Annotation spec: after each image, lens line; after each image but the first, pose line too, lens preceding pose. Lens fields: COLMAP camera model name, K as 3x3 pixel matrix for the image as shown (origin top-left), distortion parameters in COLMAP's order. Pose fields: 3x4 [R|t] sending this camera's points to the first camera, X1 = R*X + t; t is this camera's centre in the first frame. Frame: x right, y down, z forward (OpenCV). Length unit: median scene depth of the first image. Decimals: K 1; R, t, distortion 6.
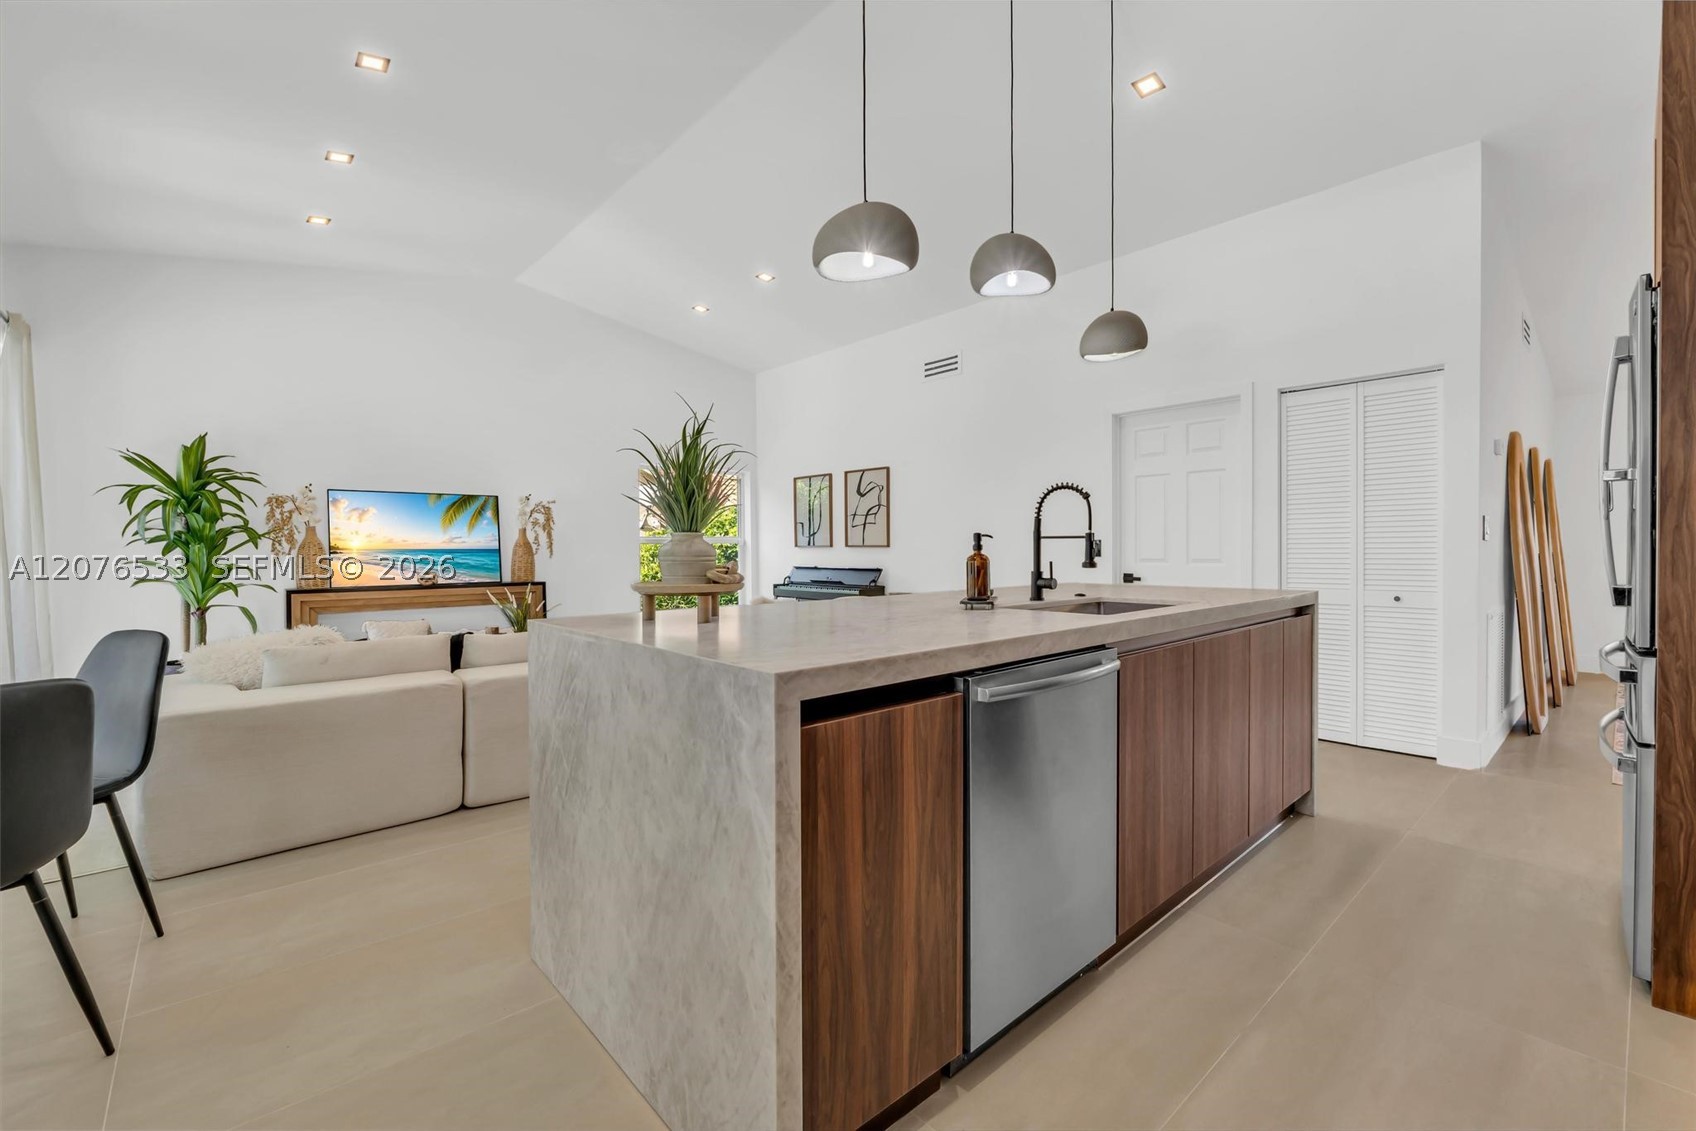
lens RADIAL K [[721.3, 0, 853.5], [0, 721.3, 552.0], [0, 0, 1]] dist [0.000443, -0.000164]
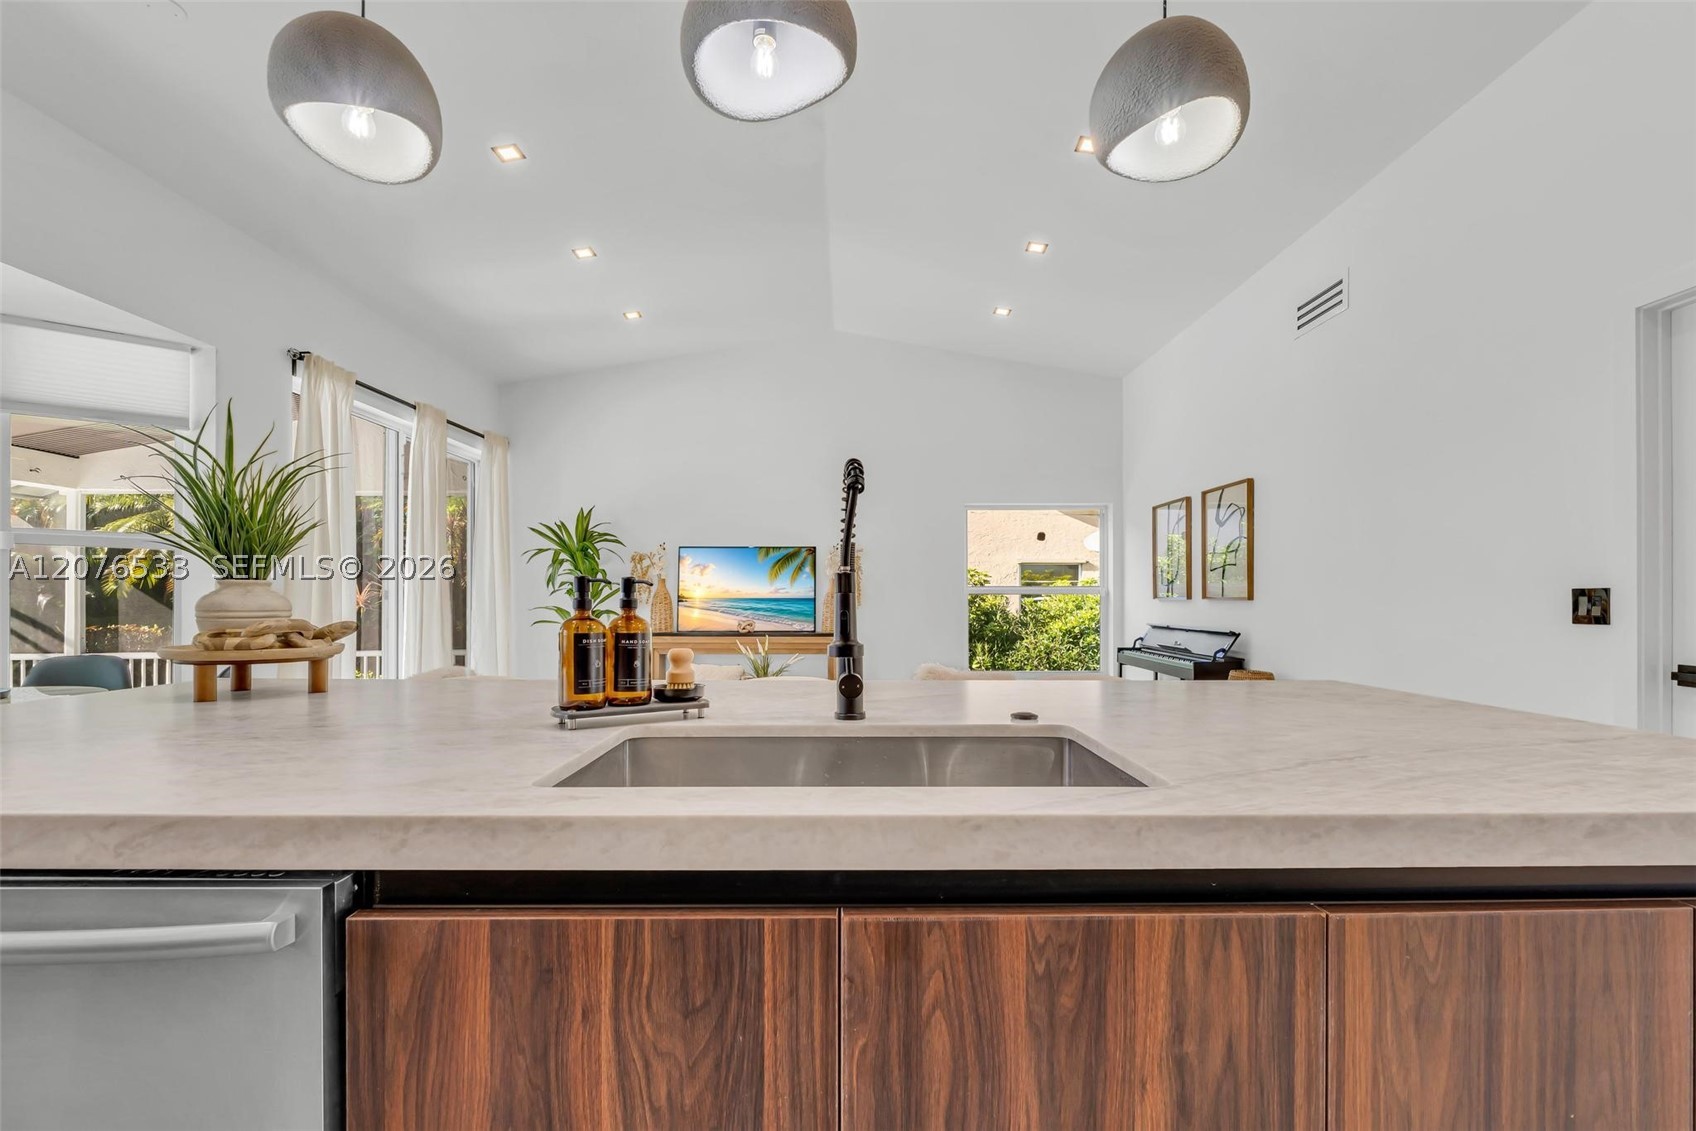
lens RADIAL K [[735.8, 0, 848.5], [0, 735.8, 597.0], [0, 0, 1]] dist [-0.001473, -0.000298]
pose [[0.744766, 0.004652, -0.667310, 0.236525], [-0.009300, 0.999951, -0.003408, -0.004054], [0.667261, 0.008744, 0.744772, 0.266661]]
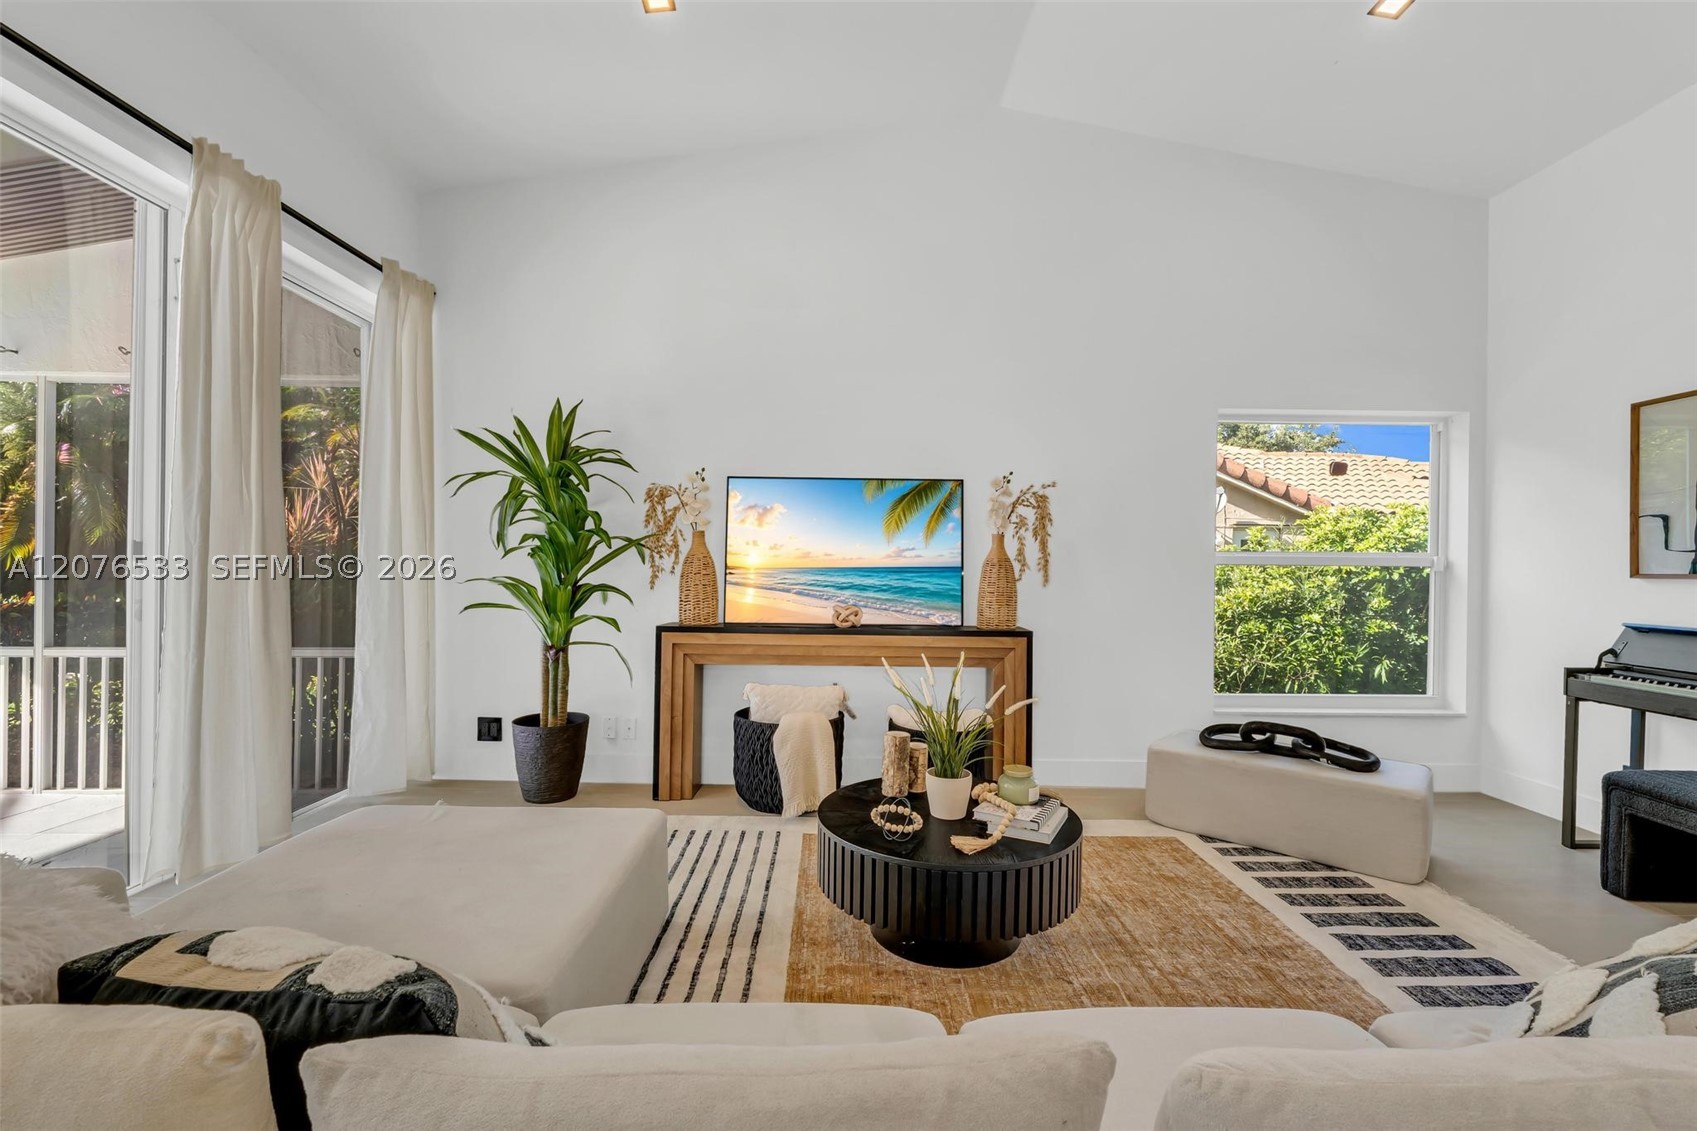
lens RADIAL K [[738.8, 0, 847.0], [0, 738.8, 569.8], [0, 0, 1]] dist [-0.002988, -0.000124]
pose [[0.748430, 0.016818, -0.663000, -0.166142], [-0.020977, 0.999779, 0.001681, -0.003006], [0.662882, 0.012650, 0.748617, 0.496941]]
